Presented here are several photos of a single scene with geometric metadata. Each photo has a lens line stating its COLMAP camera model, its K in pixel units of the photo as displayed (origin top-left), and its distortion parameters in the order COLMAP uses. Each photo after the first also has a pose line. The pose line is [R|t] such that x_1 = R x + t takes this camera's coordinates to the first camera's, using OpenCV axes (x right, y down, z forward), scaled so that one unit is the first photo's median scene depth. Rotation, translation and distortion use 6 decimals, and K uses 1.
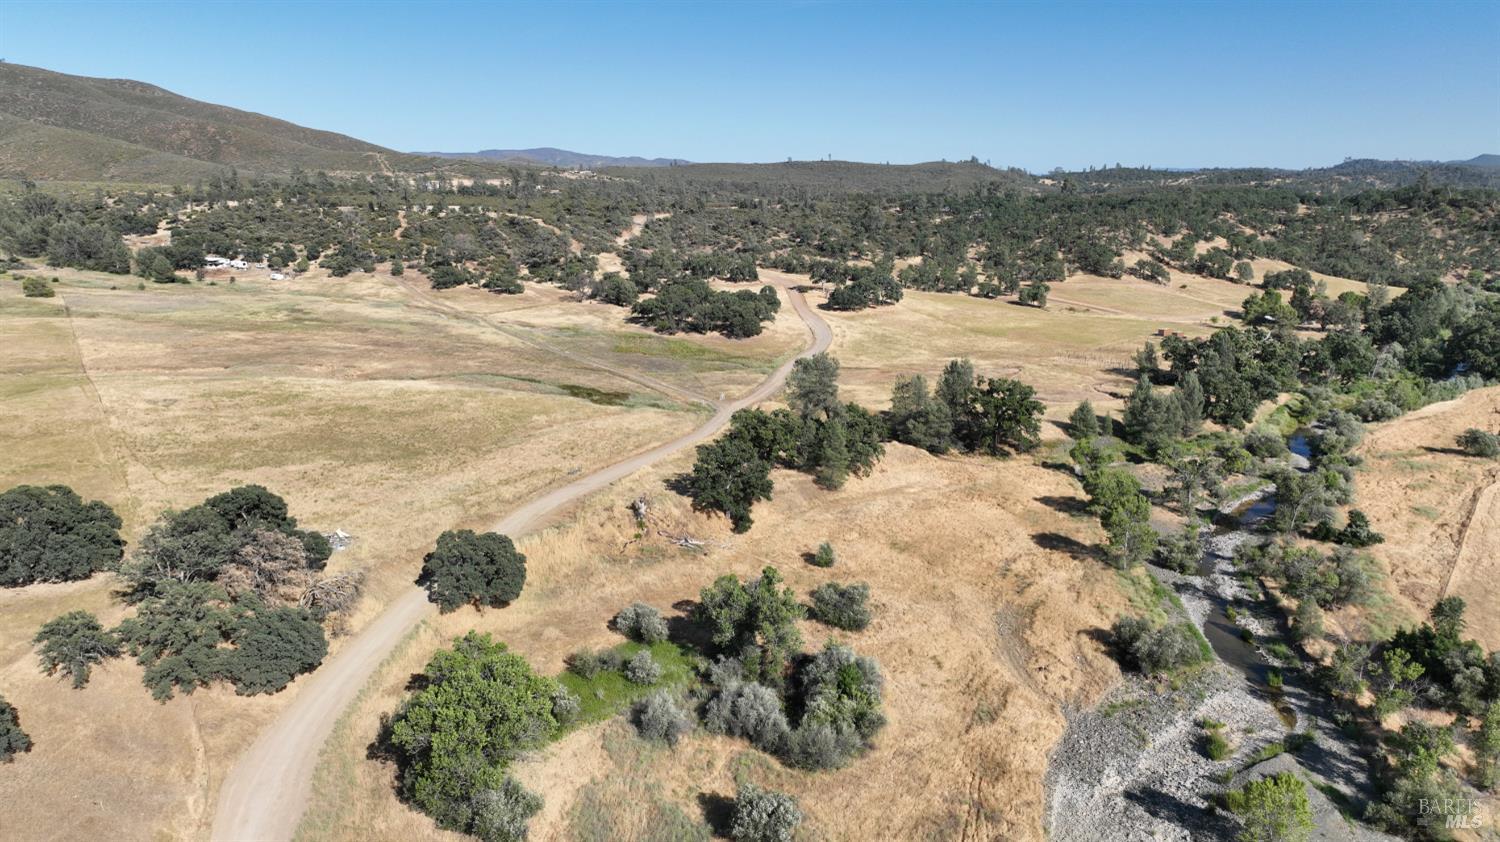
lens RADIAL K [[1048.6, 0, 750.0], [0, 1048.6, 421.0], [0, 0, 1]] dist [-0.008362, 0.023228]
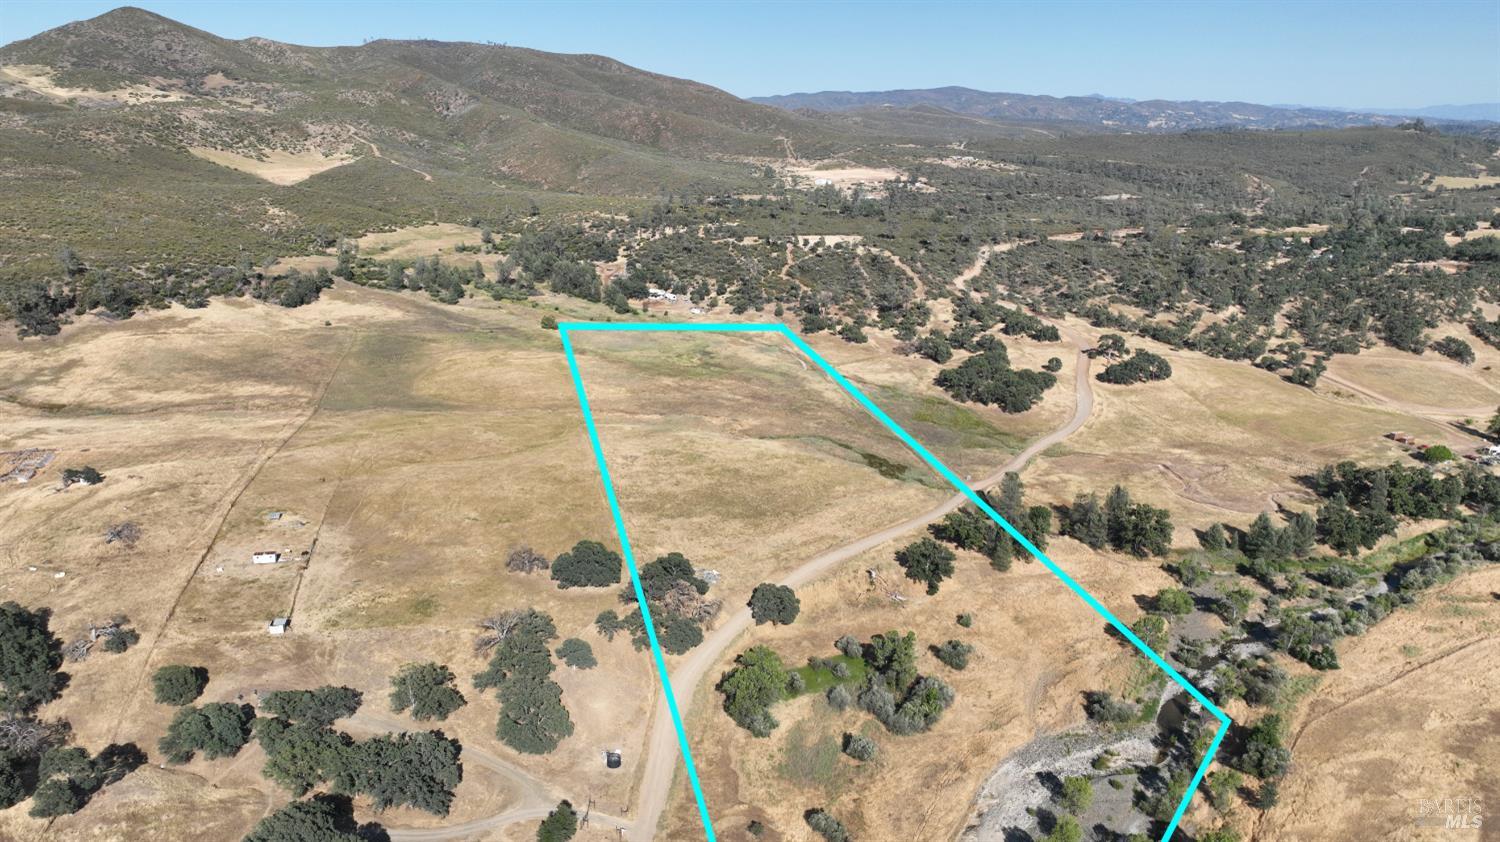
lens RADIAL K [[1048.6, 0, 750.0], [0, 1048.6, 421.0], [0, 0, 1]] dist [-0.008362, 0.023228]
pose [[0.931900, 0.098772, -0.349008, 0.165145], [-0.077096, 0.994161, 0.075498, -0.163085], [0.354427, -0.043449, 0.934074, -0.401864]]
